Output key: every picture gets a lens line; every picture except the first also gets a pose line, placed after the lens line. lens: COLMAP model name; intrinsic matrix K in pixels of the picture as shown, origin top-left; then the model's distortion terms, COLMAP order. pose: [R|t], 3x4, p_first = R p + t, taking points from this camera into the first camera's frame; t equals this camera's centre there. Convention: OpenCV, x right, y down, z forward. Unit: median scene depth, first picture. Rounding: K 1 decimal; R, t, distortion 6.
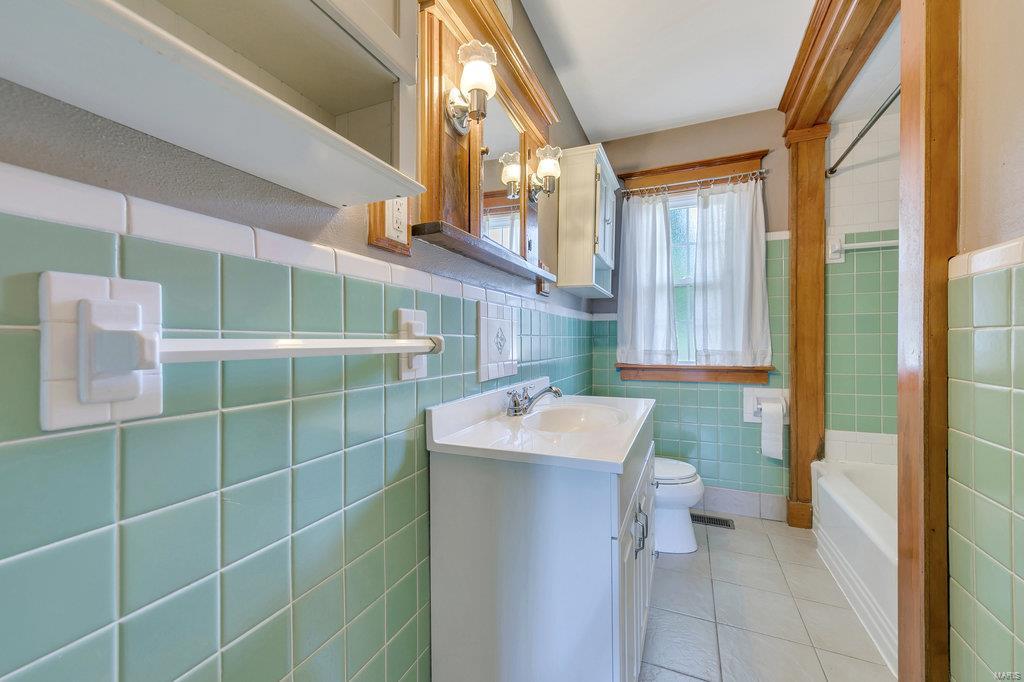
lens RADIAL K [[400.4, 0, 512.0], [0, 400.4, 341.0], [0, 0, 1]] dist [0.007576, -0.000392]
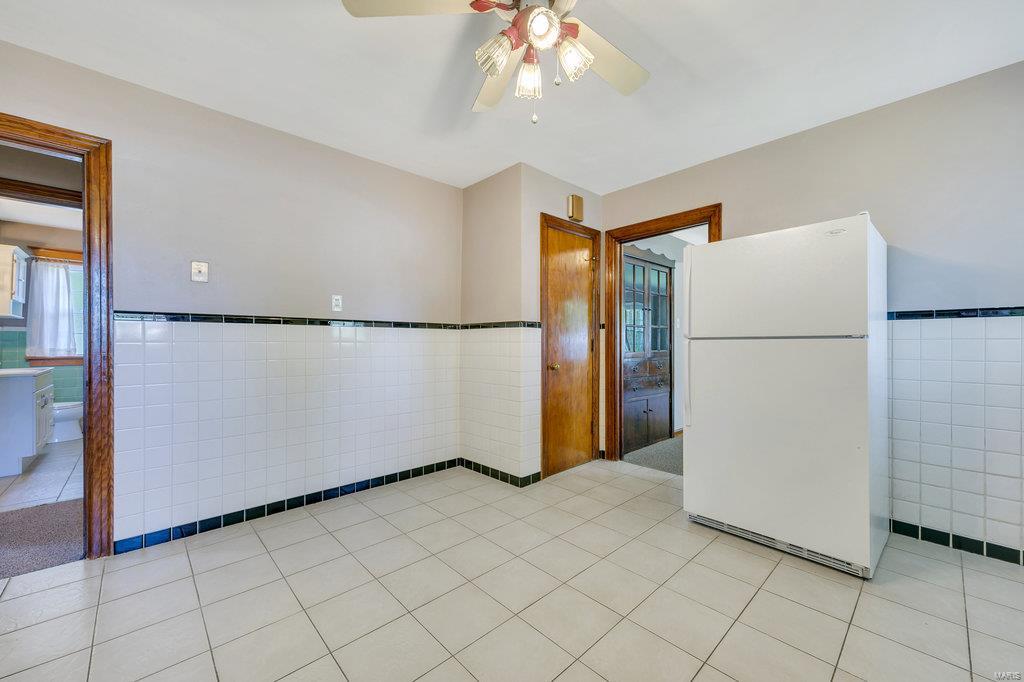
lens RADIAL K [[400.4, 0, 512.0], [0, 400.4, 341.0], [0, 0, 1]] dist [0.007576, -0.000392]
pose [[0.400206, 0.004339, 0.916415, -0.497389], [-0.000083, 0.999989, -0.004698, -0.003068], [-0.916425, 0.001804, 0.400202, -1.613521]]
